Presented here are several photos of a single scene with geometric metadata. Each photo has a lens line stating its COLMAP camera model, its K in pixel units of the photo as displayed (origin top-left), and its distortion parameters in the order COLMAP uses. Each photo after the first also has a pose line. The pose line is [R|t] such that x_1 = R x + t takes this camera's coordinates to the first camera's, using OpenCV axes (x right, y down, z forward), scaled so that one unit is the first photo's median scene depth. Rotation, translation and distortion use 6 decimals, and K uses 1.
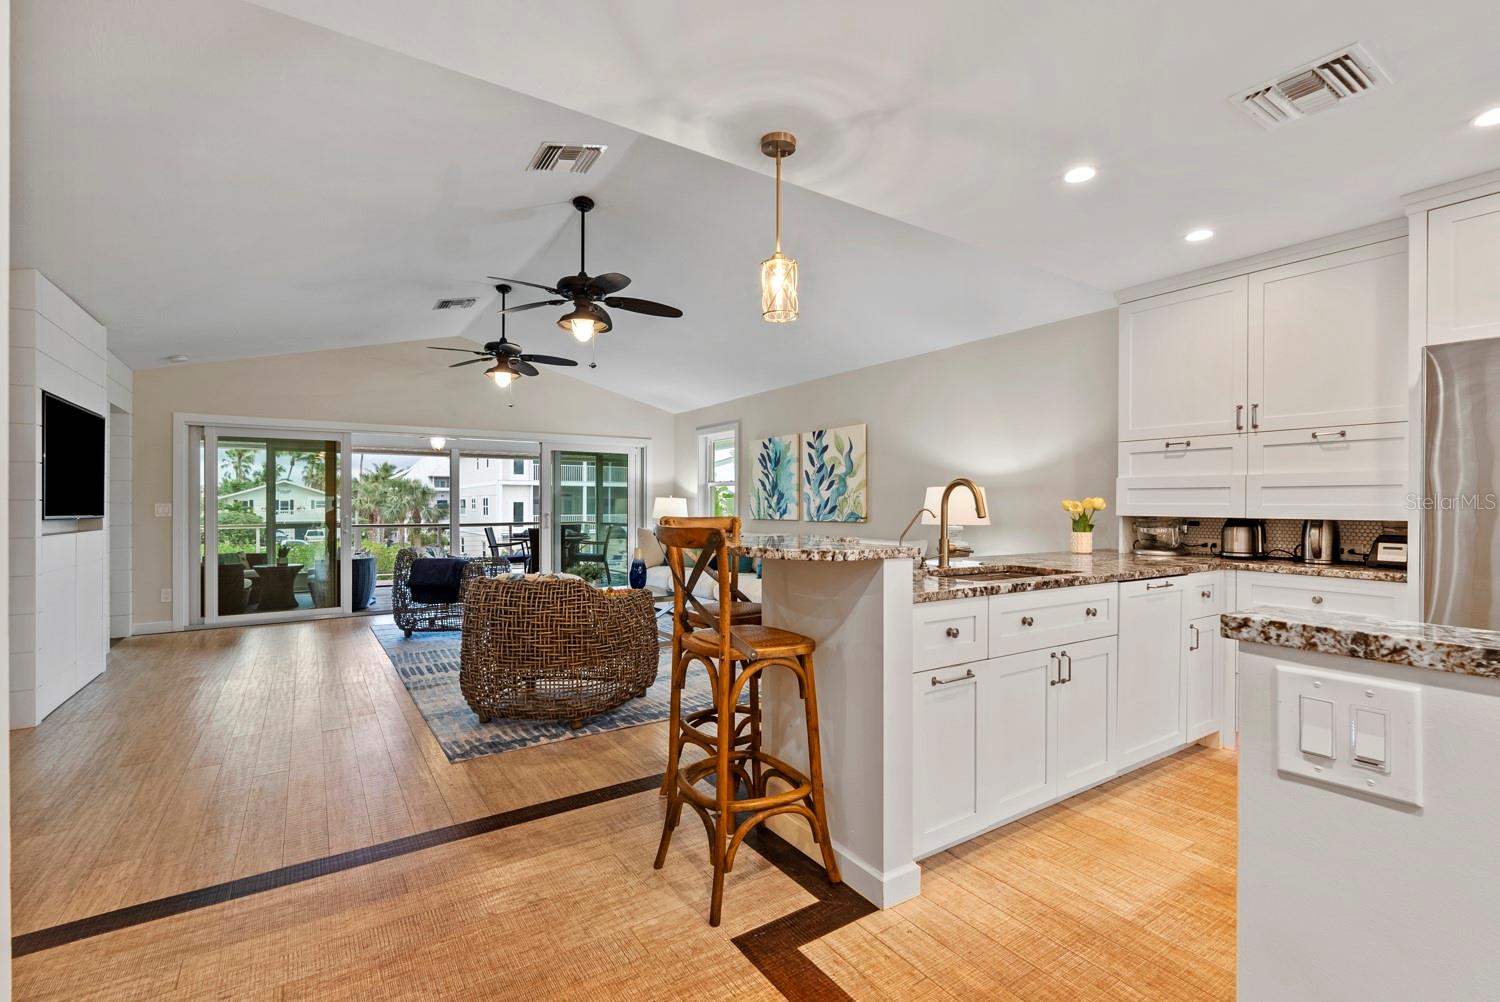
lens RADIAL K [[674.5, 0, 755.2], [0, 674.5, 511.2], [0, 0, 1]] dist [0.001003, 0.000127]
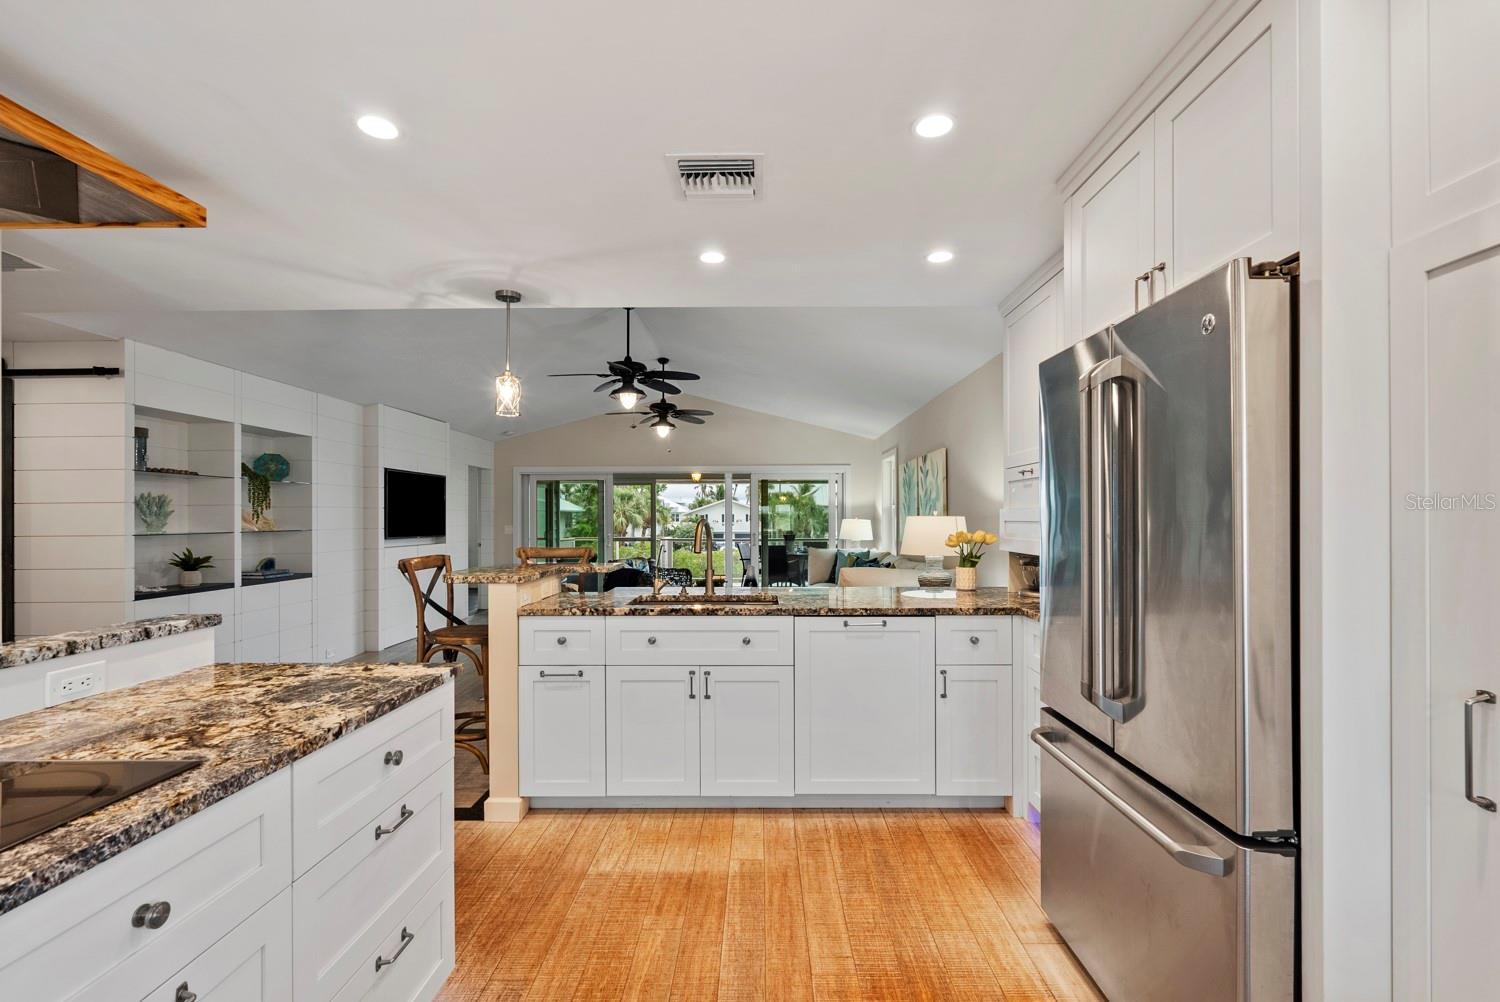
lens RADIAL K [[674.5, 0, 755.2], [0, 674.5, 511.2], [0, 0, 1]] dist [0.001003, 0.000127]
pose [[0.829200, -0.008097, -0.558893, 0.446411], [-0.001819, 0.999851, -0.017183, -0.018610], [0.558949, 0.015264, 0.829061, 0.028913]]
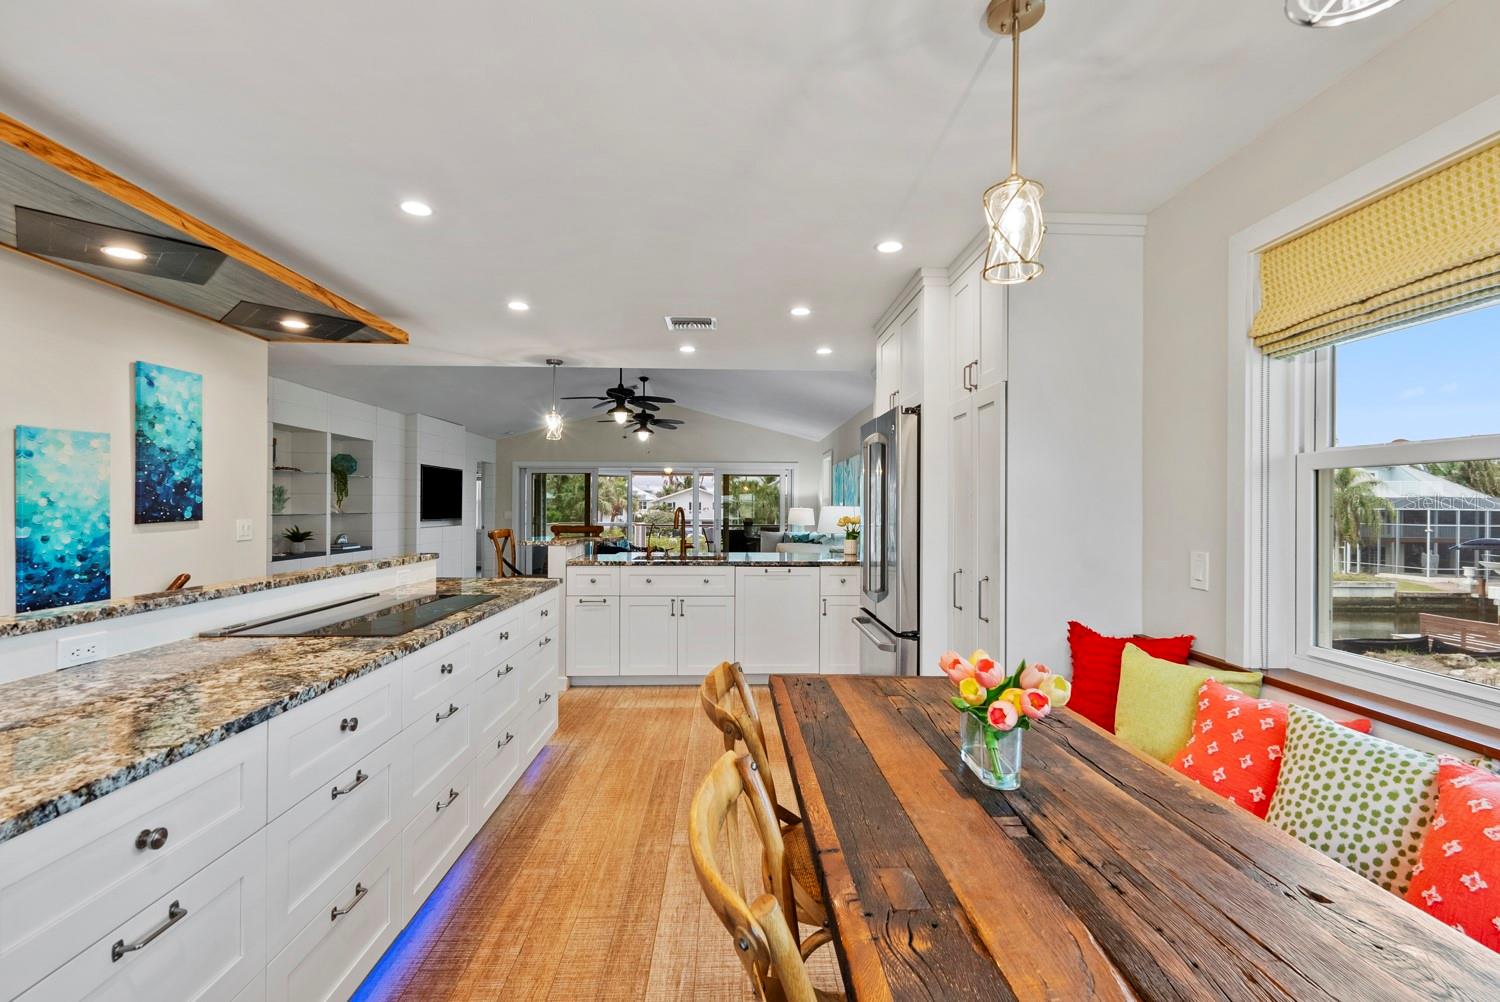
lens RADIAL K [[668.7, 0, 755.5], [0, 668.7, 505.7], [0, 0, 1]] dist [-0.000814, -0.000095]
pose [[0.856085, 0.003850, -0.516821, 0.612412], [-0.009388, 0.999923, -0.008102, -0.017425], [0.516750, 0.011788, 0.856055, -0.198123]]
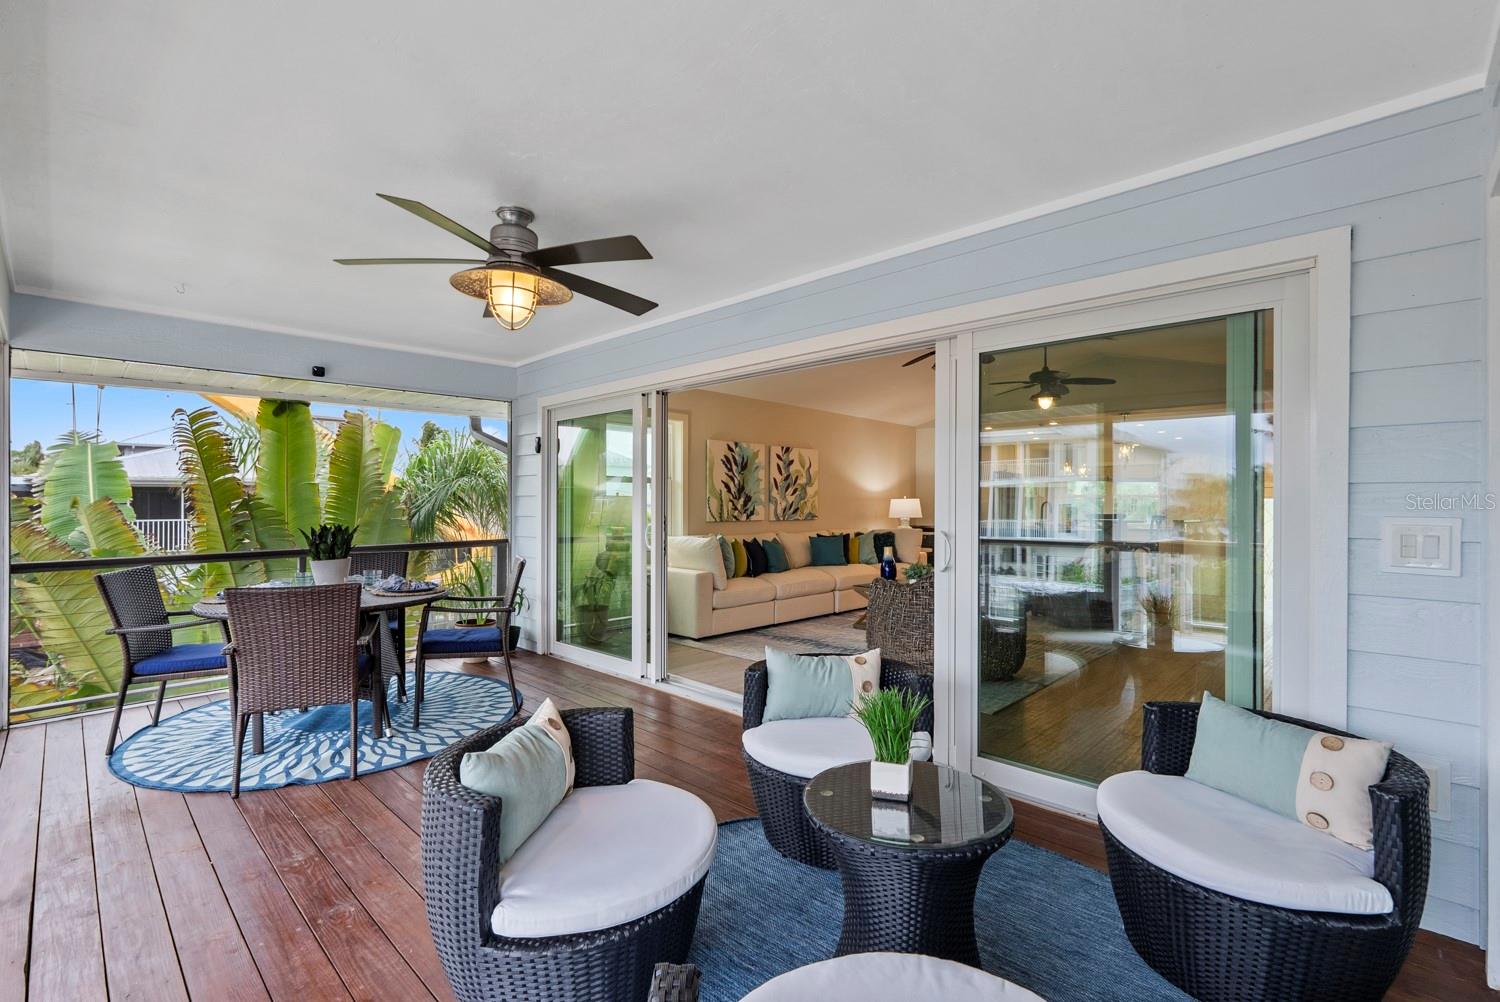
lens RADIAL K [[674.5, 0, 755.2], [0, 674.5, 511.2], [0, 0, 1]] dist [0.001003, 0.000127]
pose [[-0.217228, -0.002614, 0.976117, -1.099708], [0.009428, 0.999944, 0.004776, -0.008235], [-0.976075, 0.010240, -0.217191, 1.327338]]
